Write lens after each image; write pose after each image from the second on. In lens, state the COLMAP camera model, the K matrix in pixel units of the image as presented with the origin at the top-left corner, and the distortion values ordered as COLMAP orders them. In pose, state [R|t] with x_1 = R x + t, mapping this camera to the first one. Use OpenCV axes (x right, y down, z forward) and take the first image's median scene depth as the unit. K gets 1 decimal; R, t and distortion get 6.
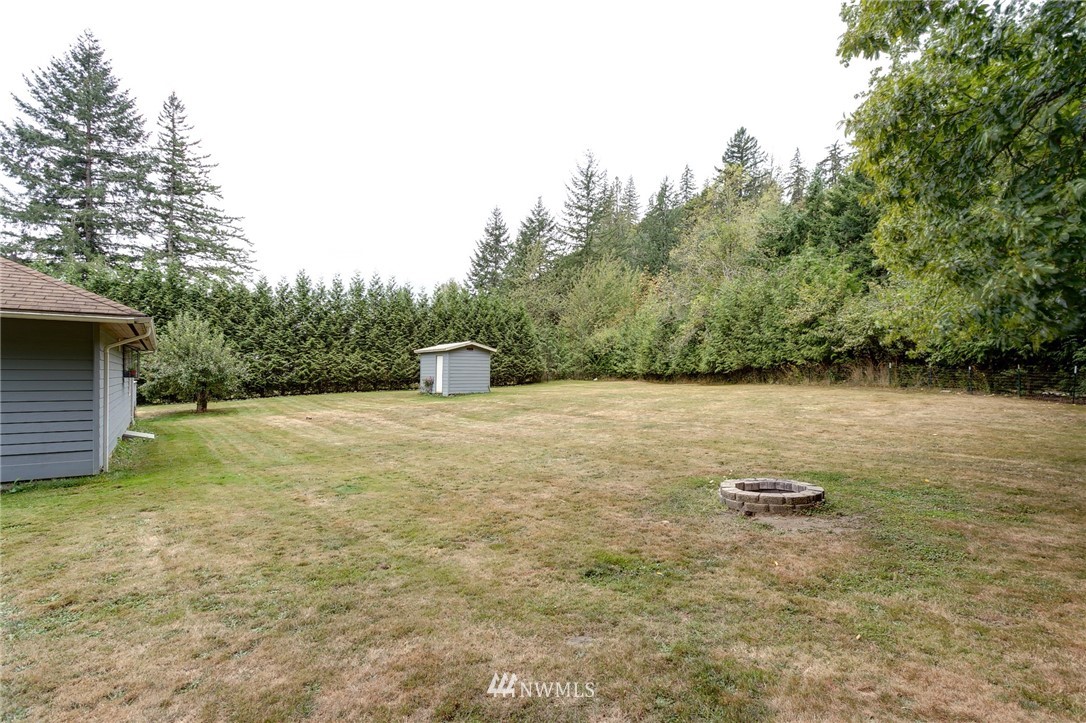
lens RADIAL K [[532.1, 0, 543.0], [0, 532.1, 361.5], [0, 0, 1]] dist [0.010924, 0.000148]
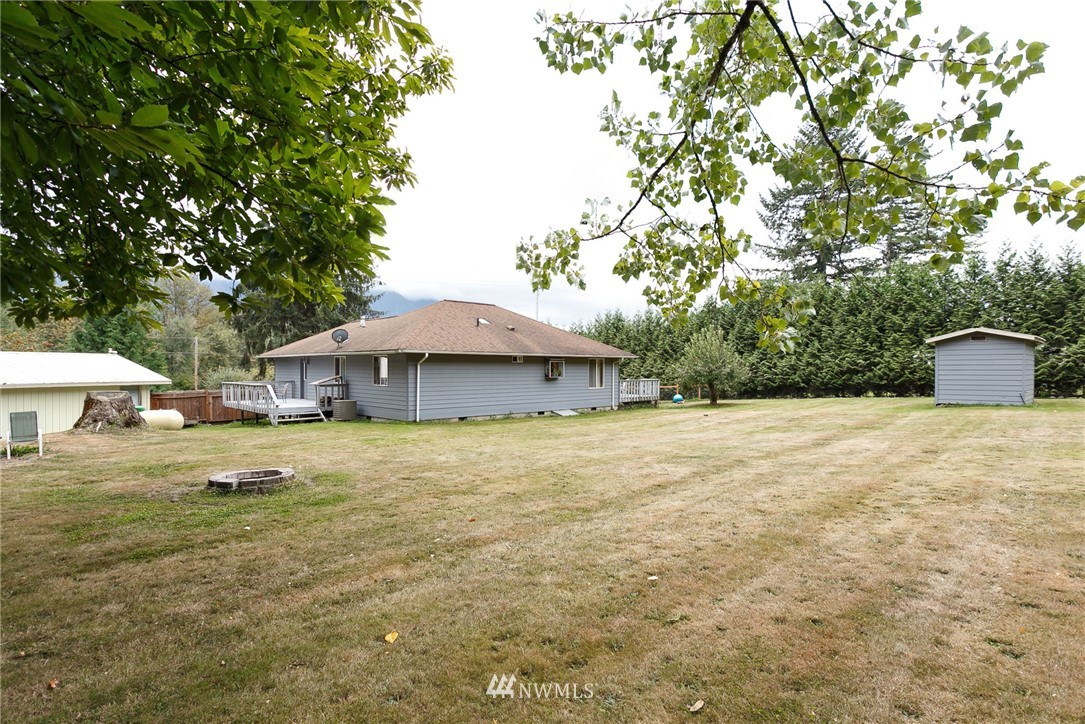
lens RADIAL K [[531.6, 0, 542.5], [0, 531.6, 362.0], [0, 0, 1]] dist [0.010924, 0.000148]
pose [[0.152198, -0.019713, -0.988153, 0.366834], [0.026526, 0.999522, -0.015855, 0.002304], [0.987994, -0.023799, 0.152648, 0.299306]]
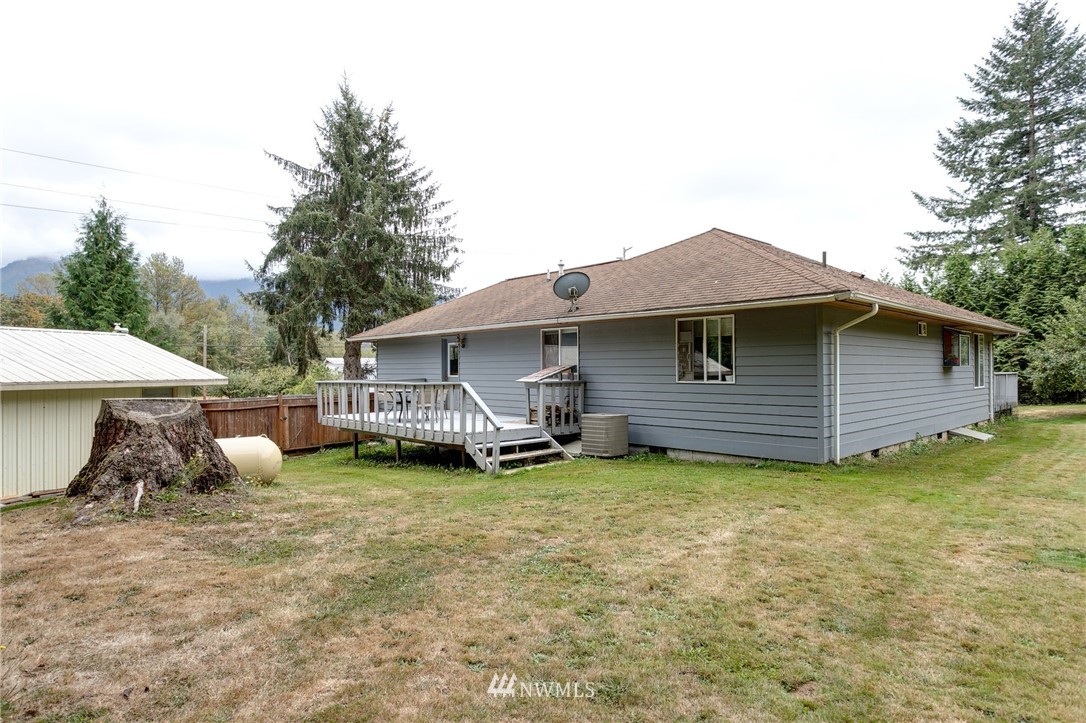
lens RADIAL K [[591.9, 0, 543.0], [0, 591.9, 361.5], [0, 0, 1]] dist [-0.001450, 0.000100]
pose [[0.135031, -0.023290, -0.990568, 0.030614], [0.034264, 0.999236, -0.018823, 0.006572], [0.990249, -0.031399, 0.135726, 0.077571]]
